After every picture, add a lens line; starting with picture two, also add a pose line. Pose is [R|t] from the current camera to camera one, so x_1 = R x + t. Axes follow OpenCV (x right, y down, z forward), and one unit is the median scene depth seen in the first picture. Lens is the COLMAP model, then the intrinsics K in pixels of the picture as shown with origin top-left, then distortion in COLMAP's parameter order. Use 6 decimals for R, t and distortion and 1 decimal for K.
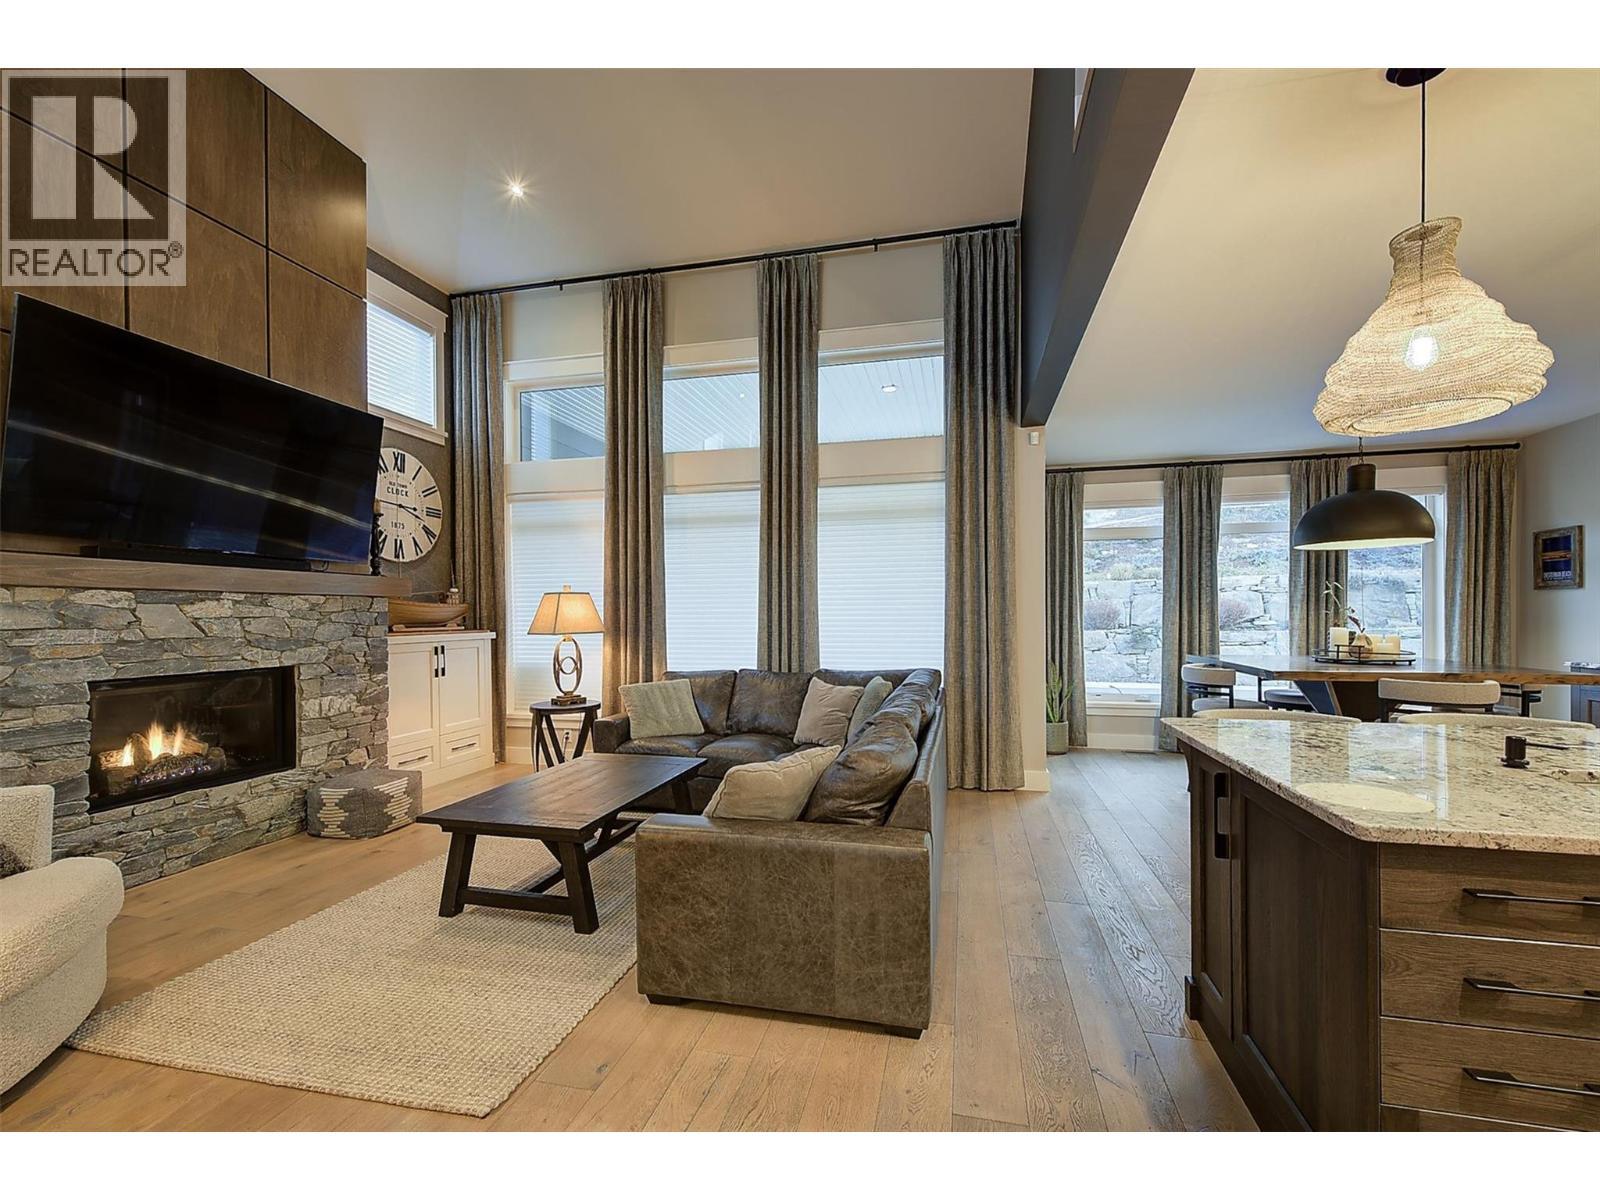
lens RADIAL K [[651.6, 0, 811.5], [0, 651.6, 619.0], [0, 0, 1]] dist [0.002030, 0.000084]
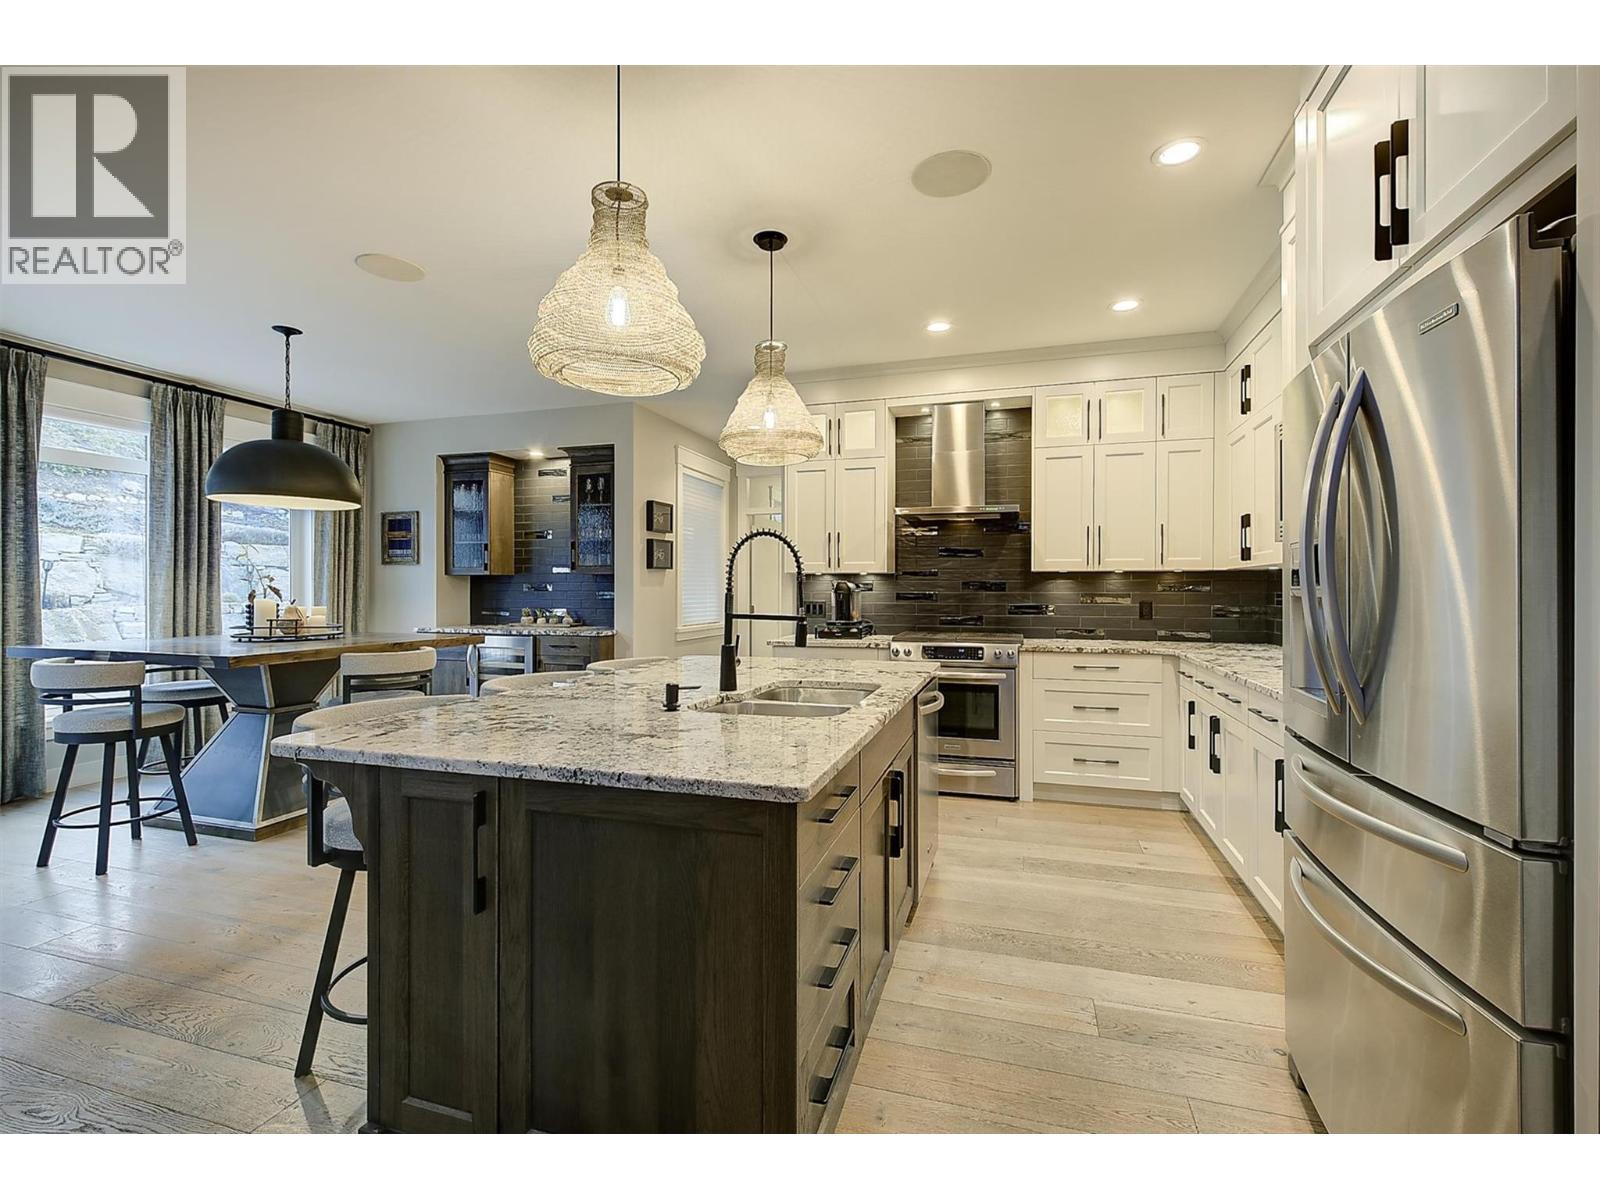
lens RADIAL K [[708.9, 0, 807.9], [0, 708.9, 592.6], [0, 0, 1]] dist [0.001638, 0.000077]
pose [[0.064987, 0.002370, 0.997883, -0.043403], [0.003489, 0.999991, -0.002603, 0.008383], [-0.997880, 0.003651, 0.064978, 0.218344]]
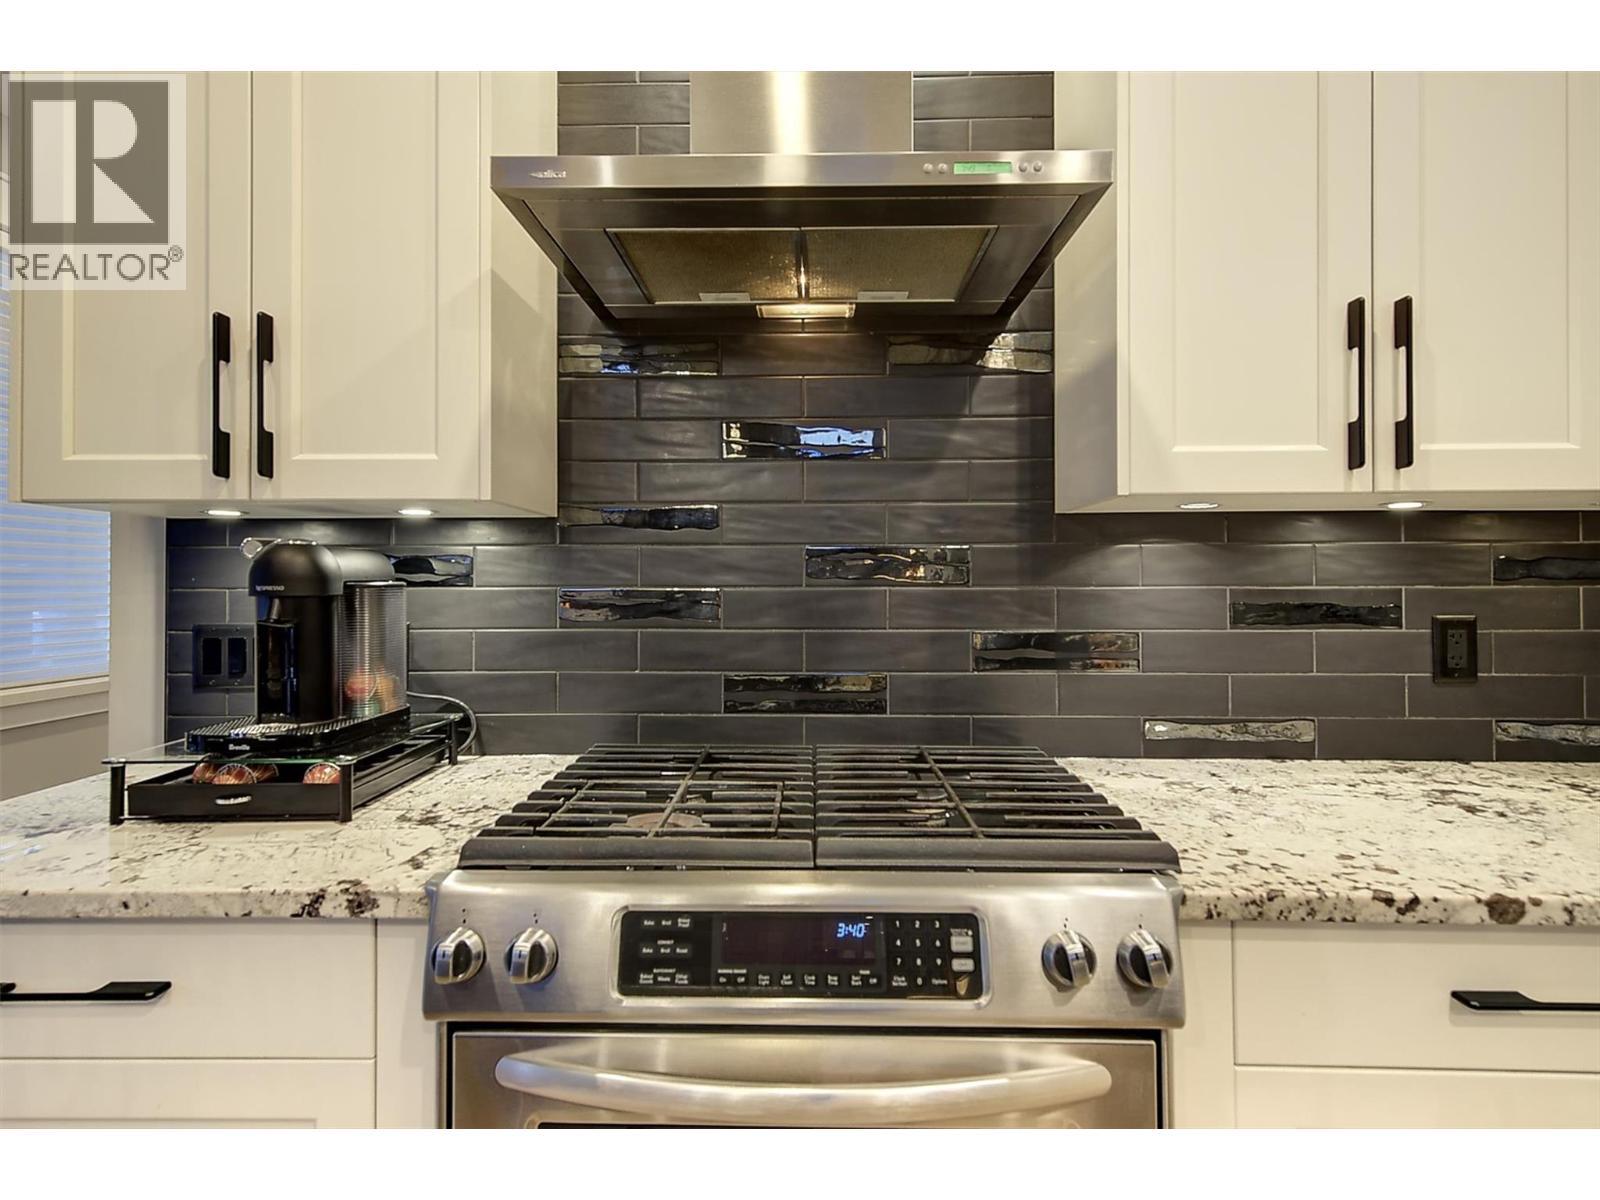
lens RADIAL K [[758.5, 0, 801.5], [0, 758.5, 589.5], [0, 0, 1]] dist [-0.003635, -0.000405]
pose [[-0.213228, -0.002010, 0.977000, 0.669459], [0.008329, 0.999958, 0.003875, 0.005310], [-0.976967, 0.008964, -0.213203, 0.132420]]
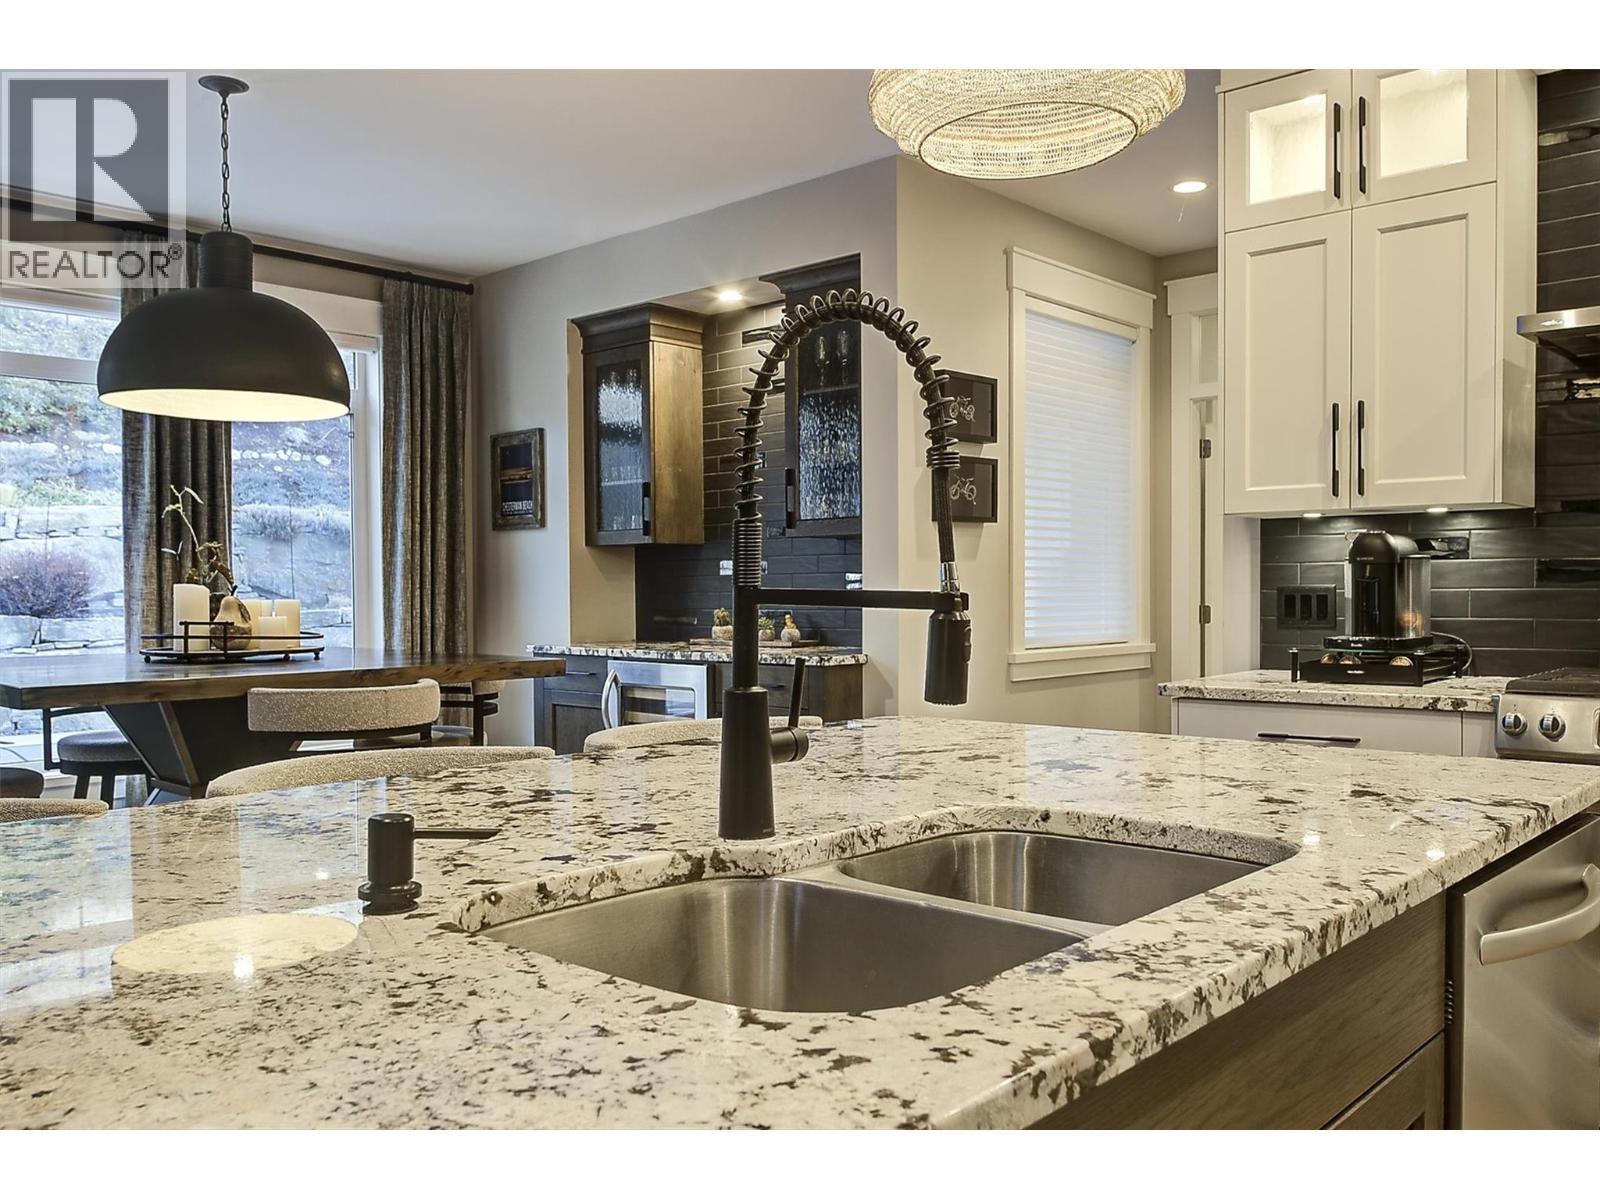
lens RADIAL K [[1315.0, 0, 806.0], [0, 1315.0, 628.8], [0, 0, 1]] dist [-0.014217, -0.009955]
pose [[0.488915, -0.022760, 0.872034, 0.193791], [0.007538, 0.999732, 0.021867, 0.023520], [-0.872299, -0.004118, 0.488956, 0.158452]]
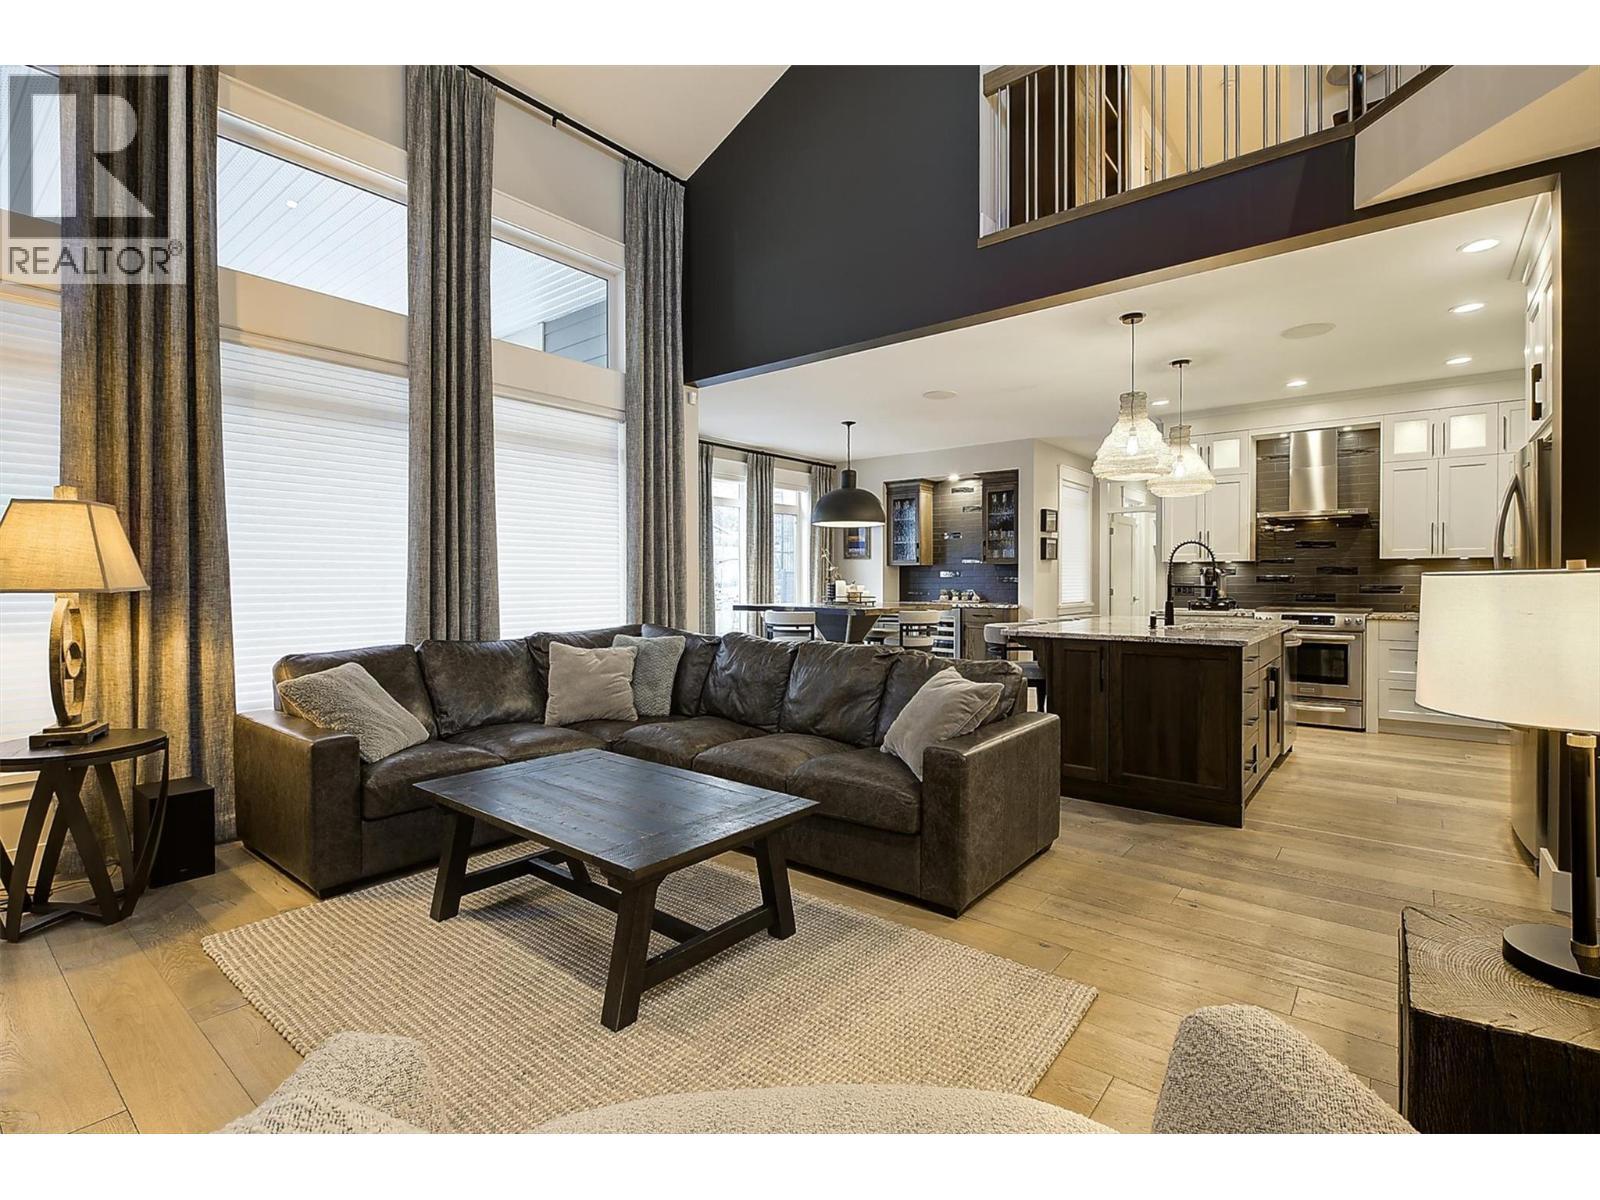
lens RADIAL K [[758.5, 0, 801.5], [0, 758.5, 589.5], [0, 0, 1]] dist [-0.003635, -0.000405]
pose [[0.436809, -0.006101, 0.899534, -0.642163], [0.003405, 0.999981, 0.005129, 0.020558], [-0.899548, 0.000822, 0.436821, 0.302124]]
